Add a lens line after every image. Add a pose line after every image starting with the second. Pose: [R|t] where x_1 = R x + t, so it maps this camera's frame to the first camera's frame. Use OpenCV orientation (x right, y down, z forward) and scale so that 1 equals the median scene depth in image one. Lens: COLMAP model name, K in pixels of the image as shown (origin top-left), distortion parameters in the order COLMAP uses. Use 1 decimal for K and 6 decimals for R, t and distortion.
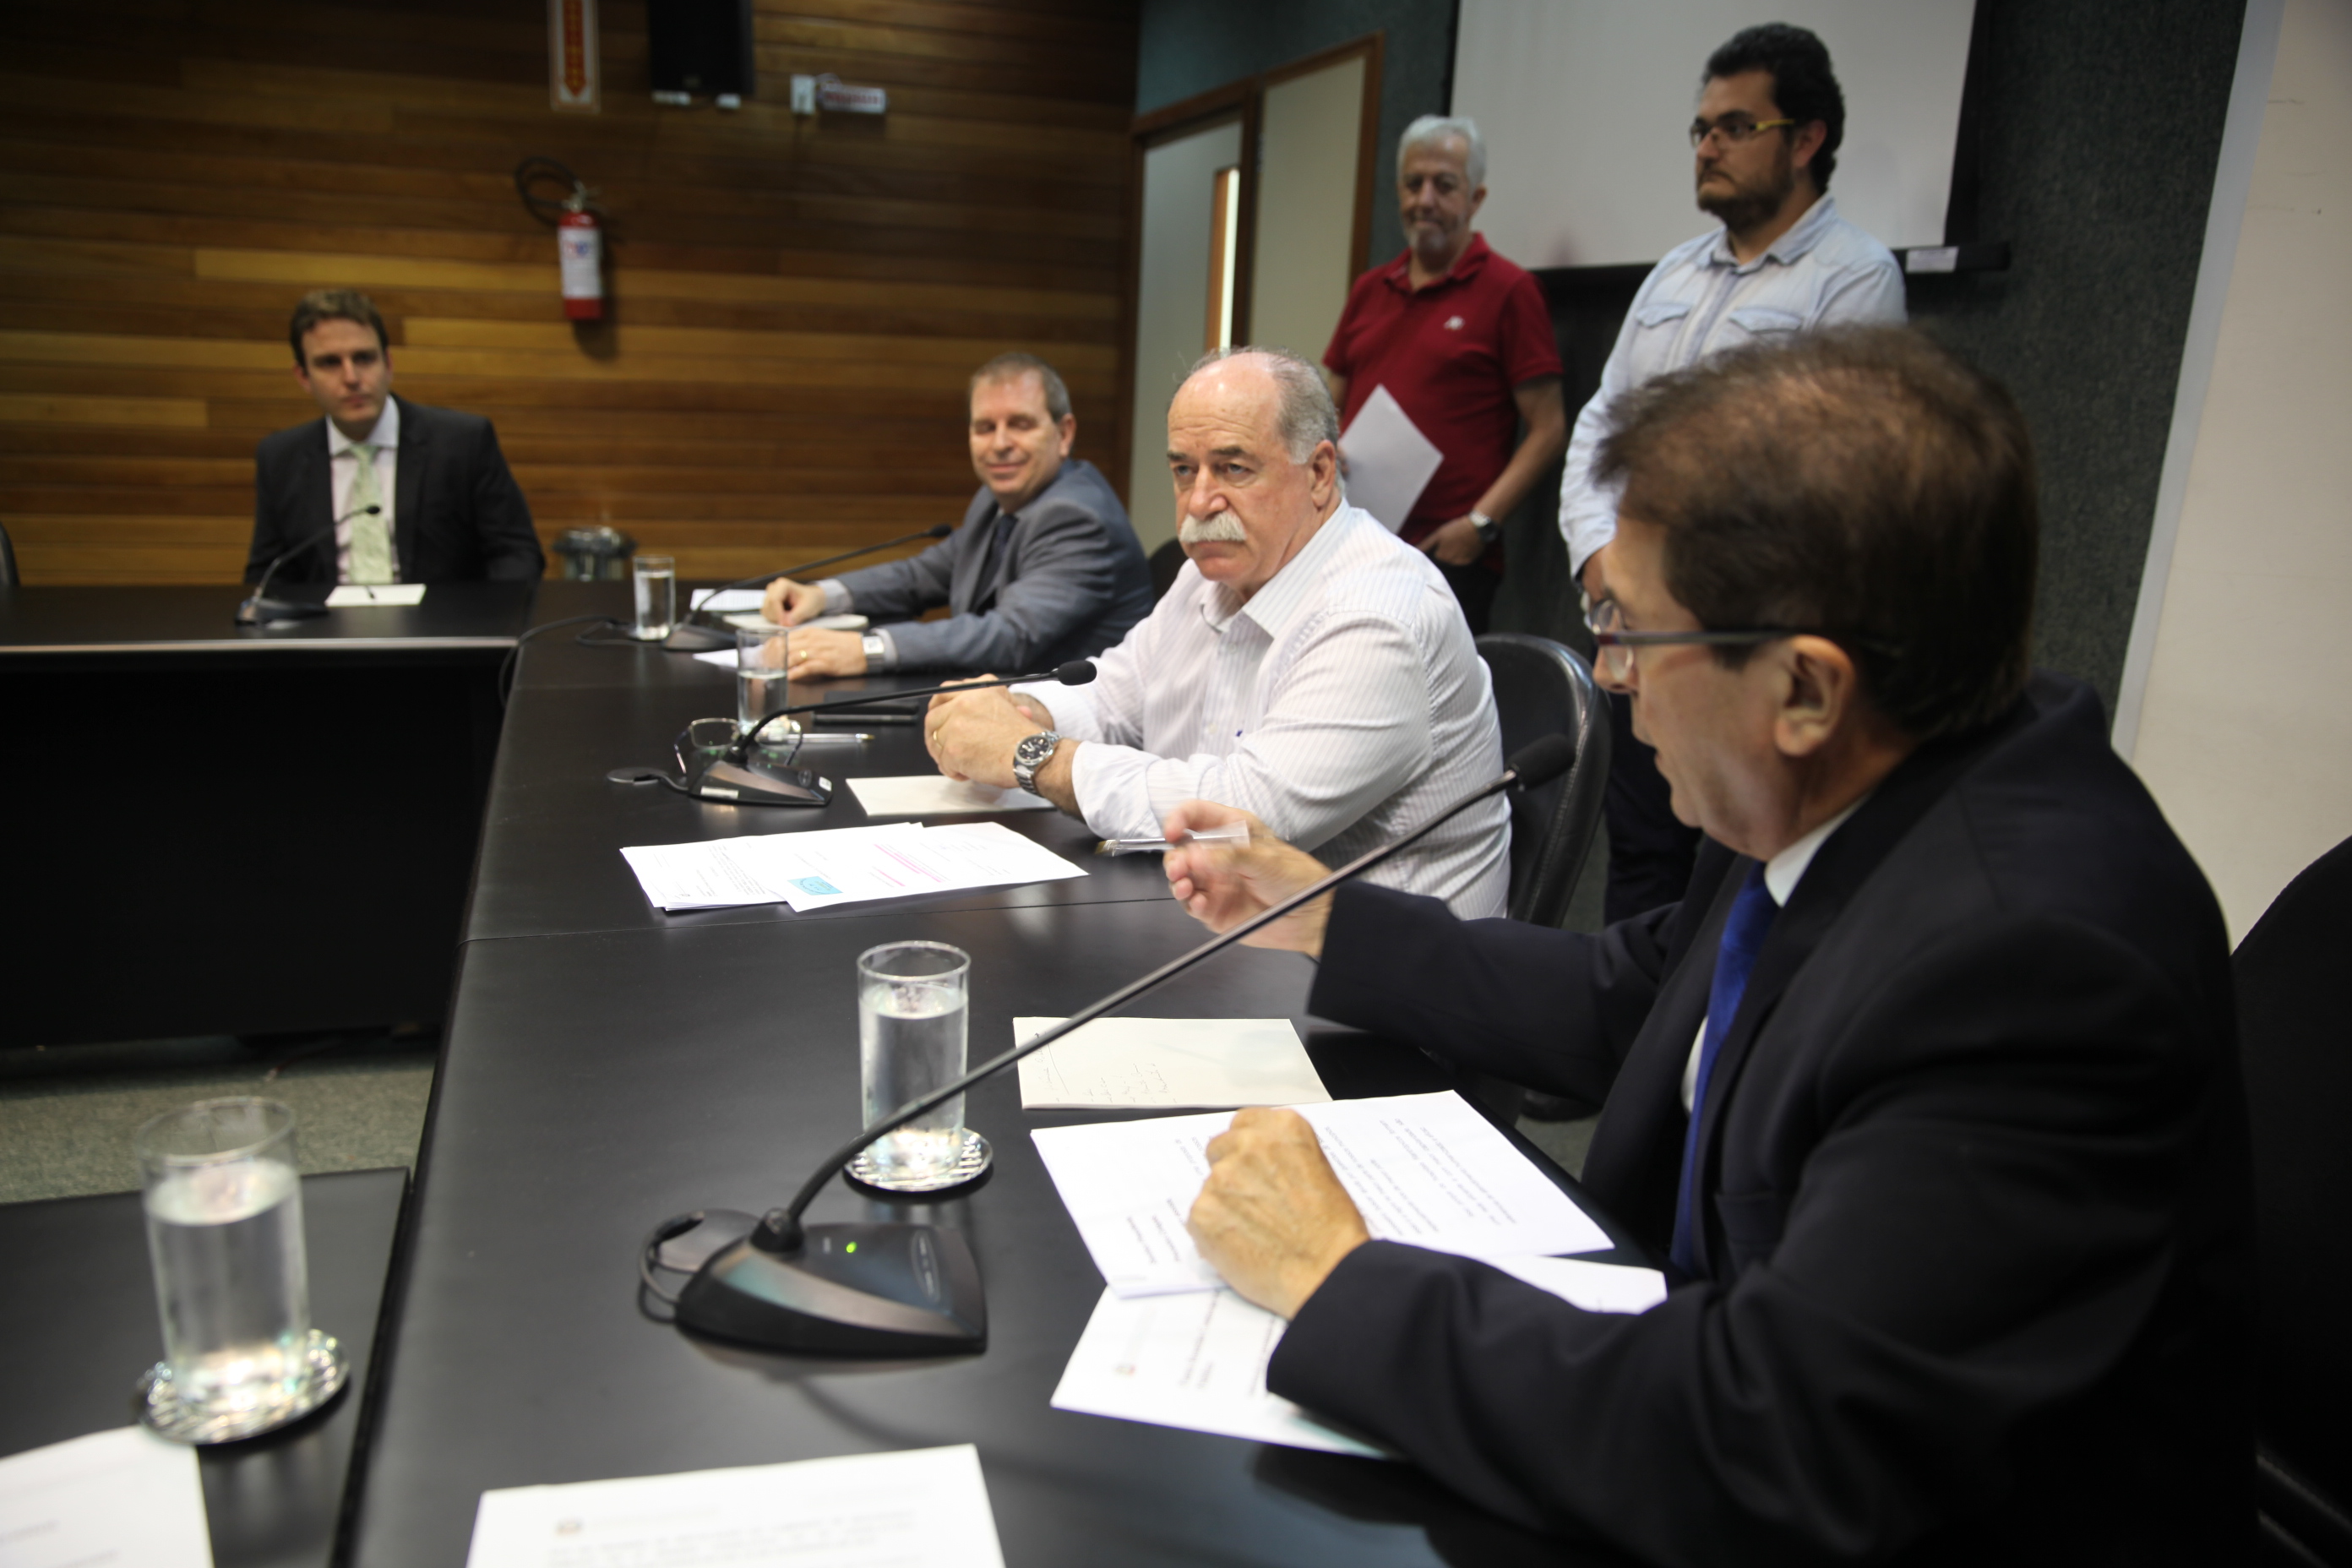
lens RADIAL K [[1693.0, 0, 1179.7], [0, 1693.0, 795.3], [0, 0, 1]] dist [-0.058144, 0.025470]
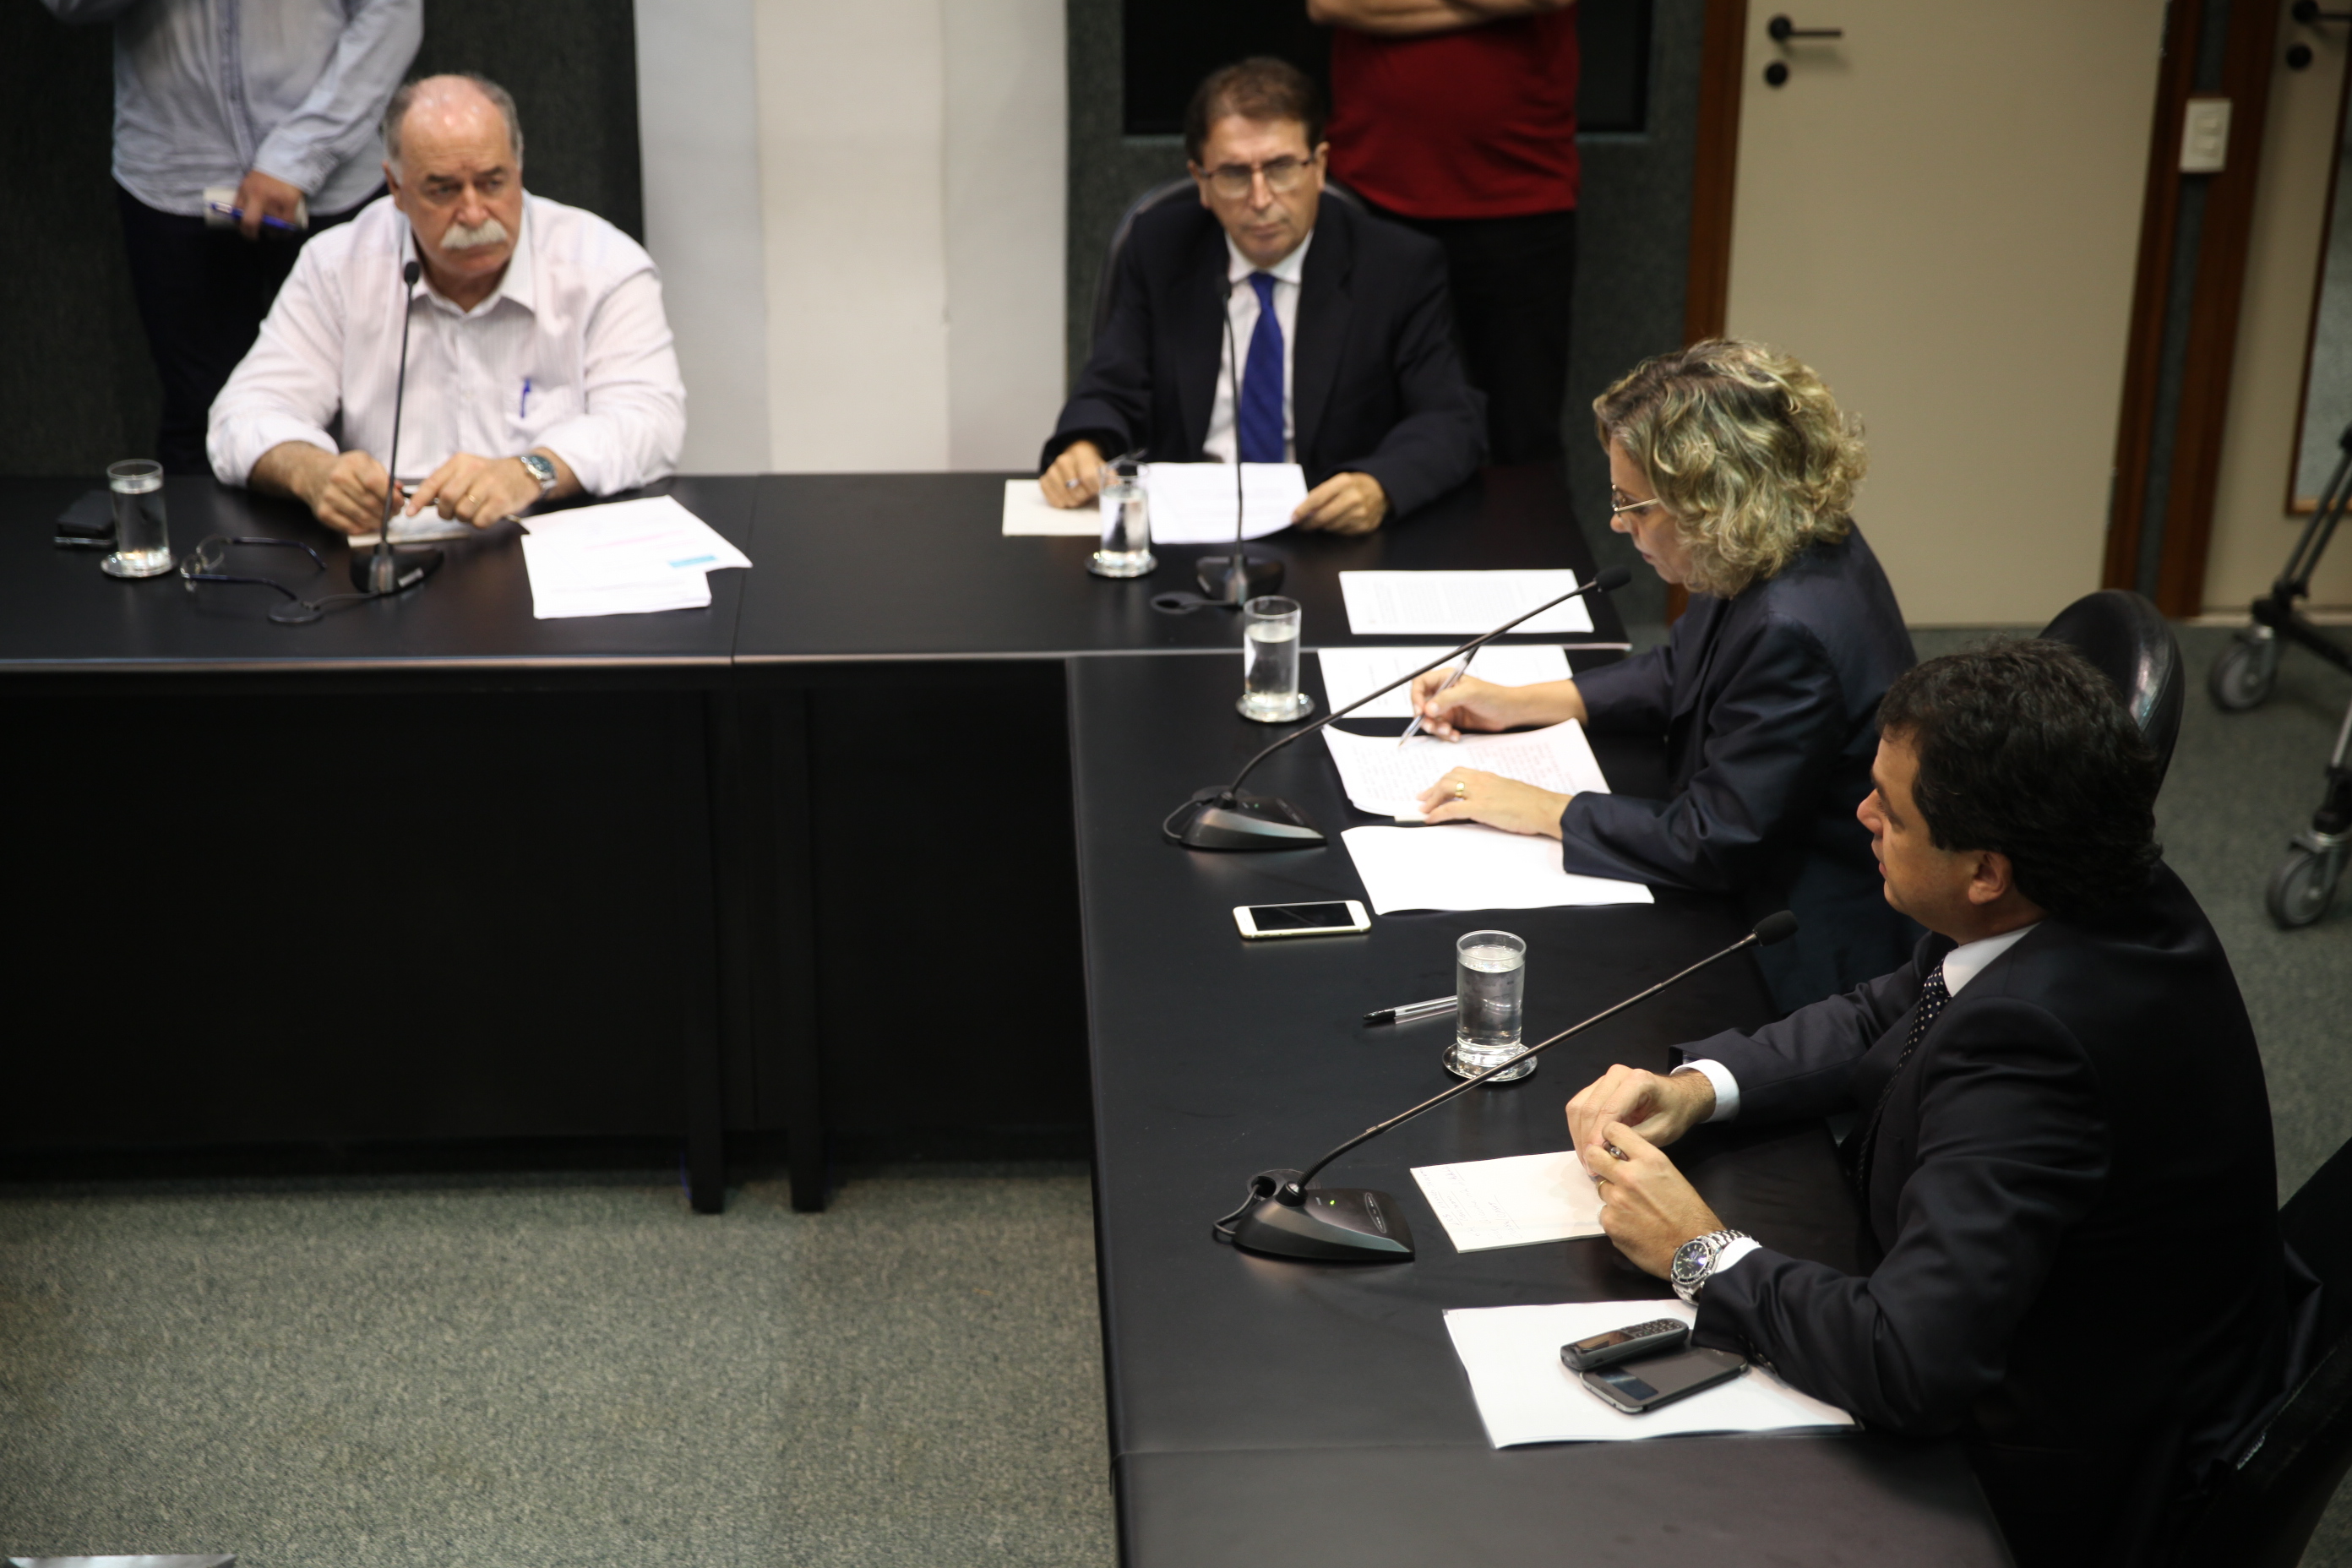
lens RADIAL K [[3846.5, 0, 1165.4], [0, 3846.5, 836.1], [0, 0, 1]] dist [0.153800, 0.000000]
pose [[0.283427, -0.437014, 0.853632, -1.649712], [0.250188, 0.893003, 0.374101, -0.474636], [-0.925784, 0.107538, 0.362437, -0.287309]]
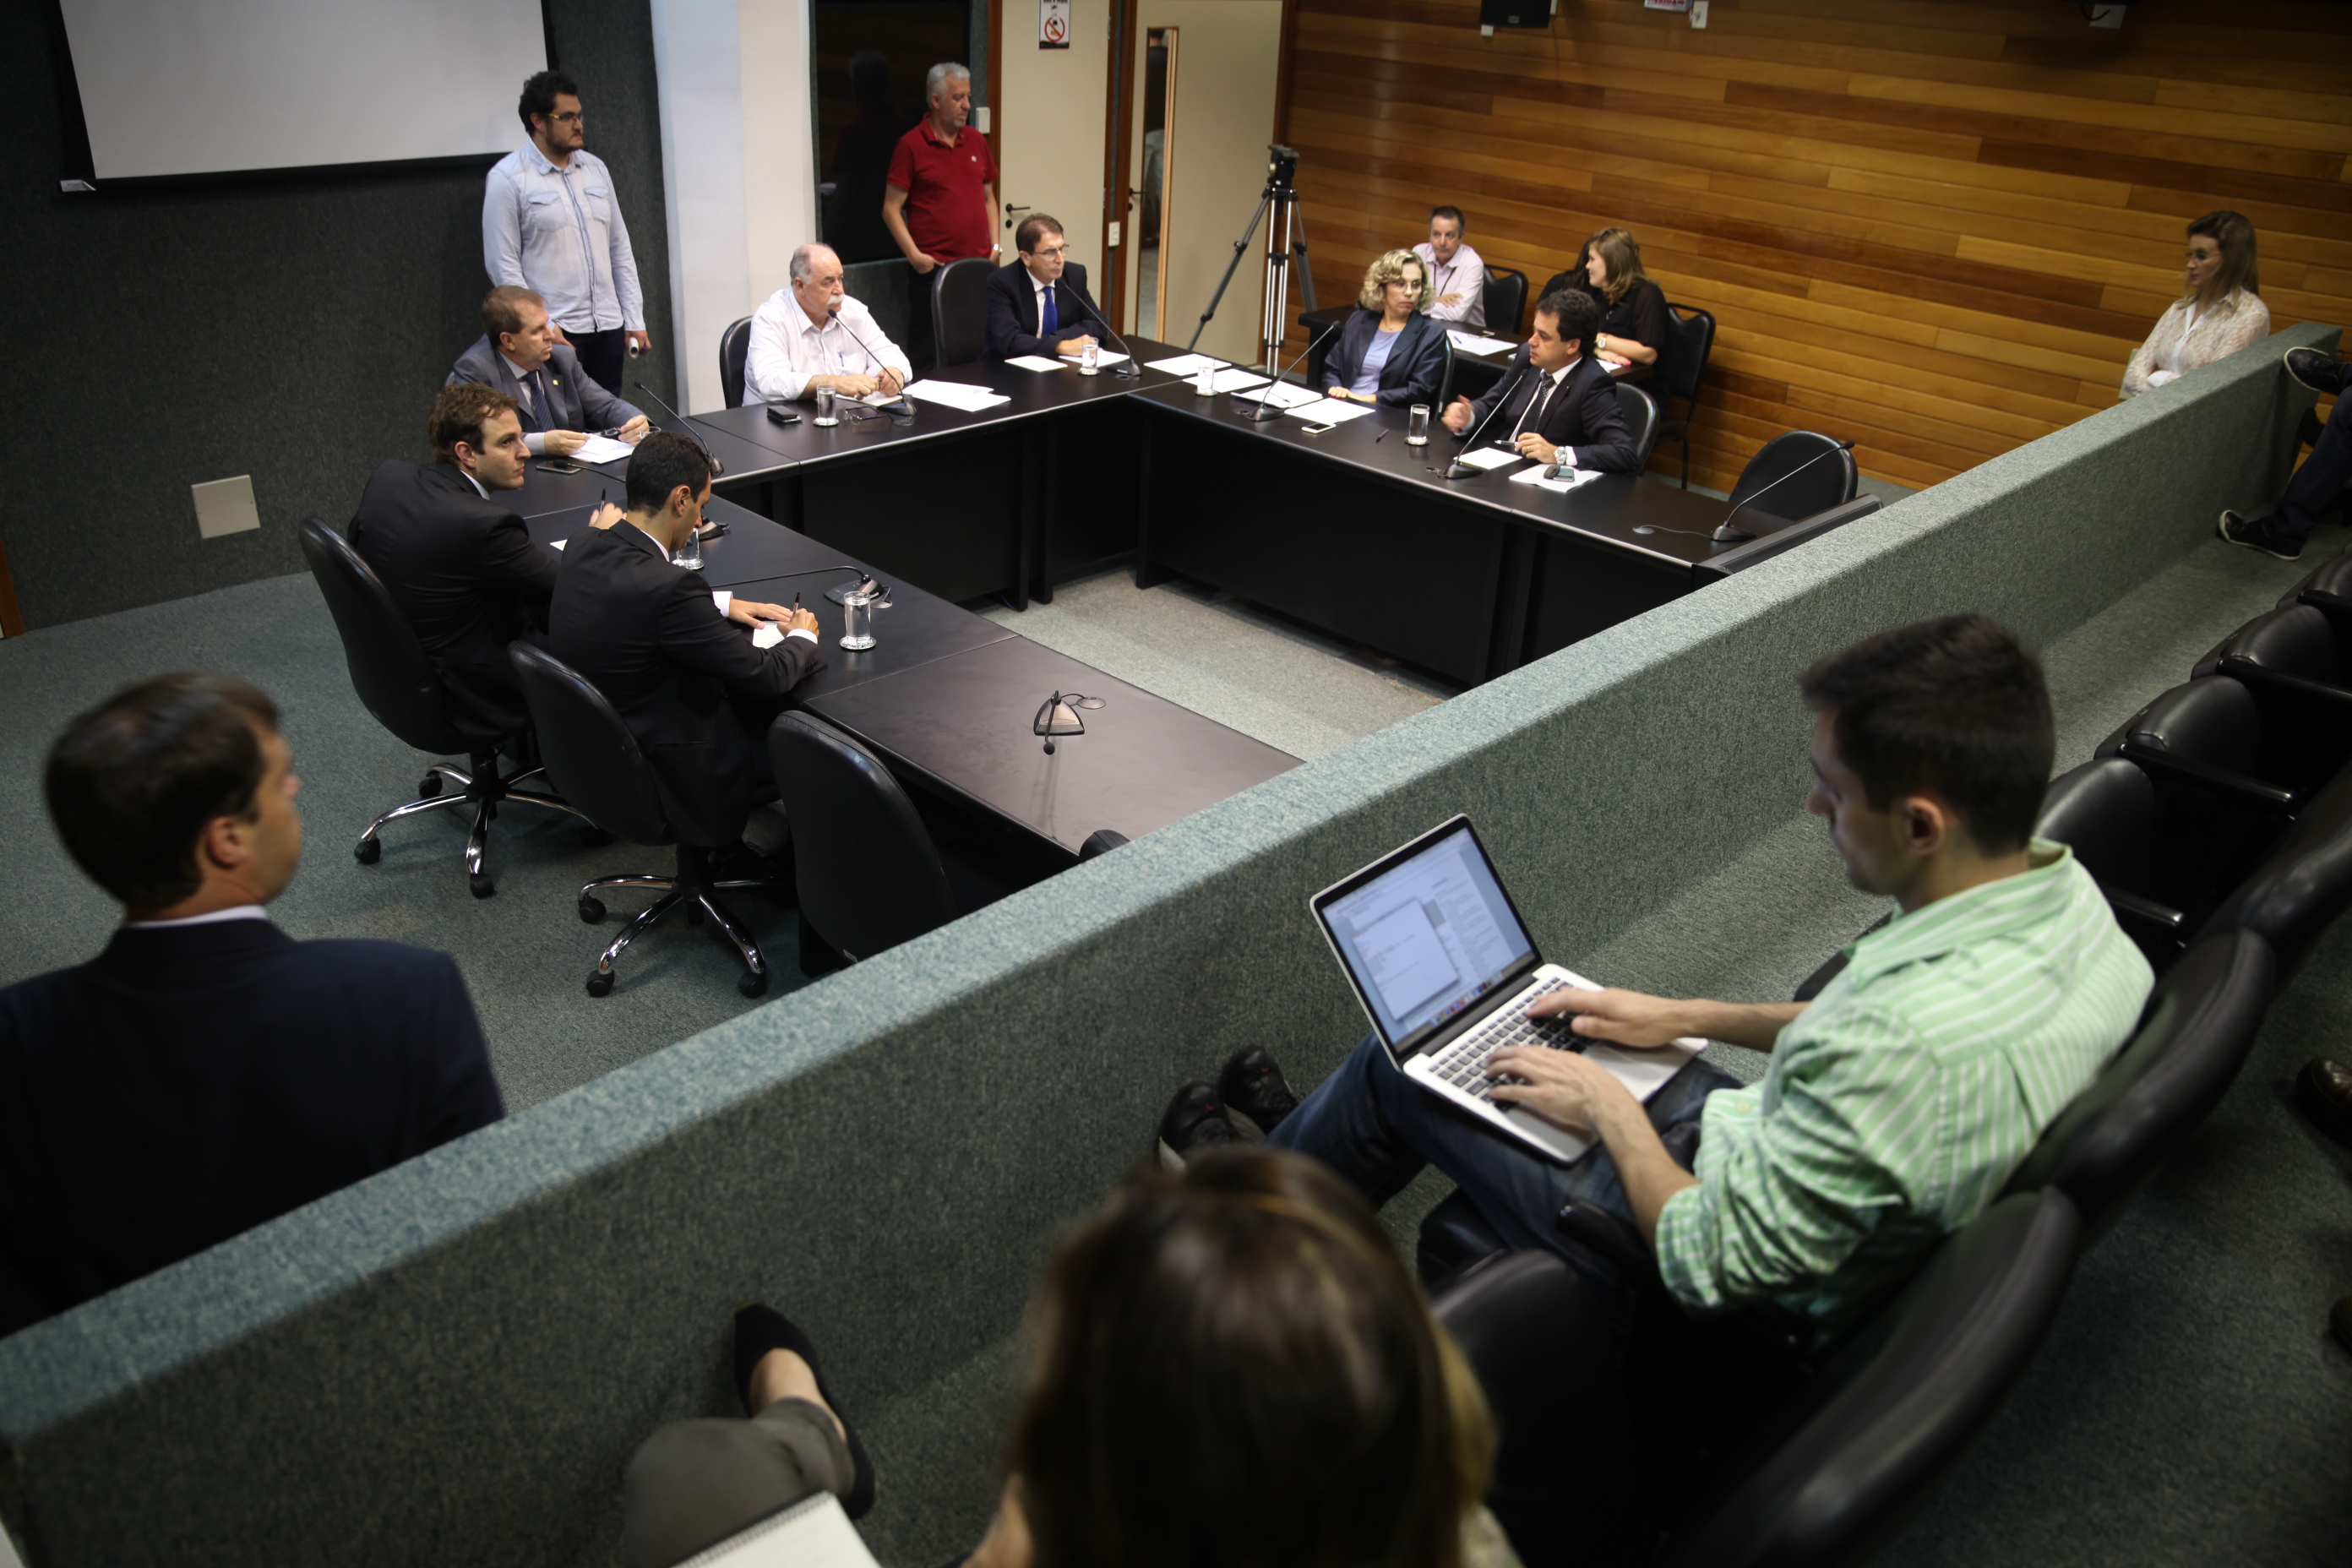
lens RADIAL K [[1792.4, 0, 1176.2], [0, 1792.4, 782.4], [0, 0, 1]] dist [-0.068817, 0.060387]
pose [[-0.460399, -0.465534, 0.755851, -2.345209], [0.149215, 0.798761, 0.582851, -0.930027], [-0.875082, 0.381128, -0.298284, 1.258880]]
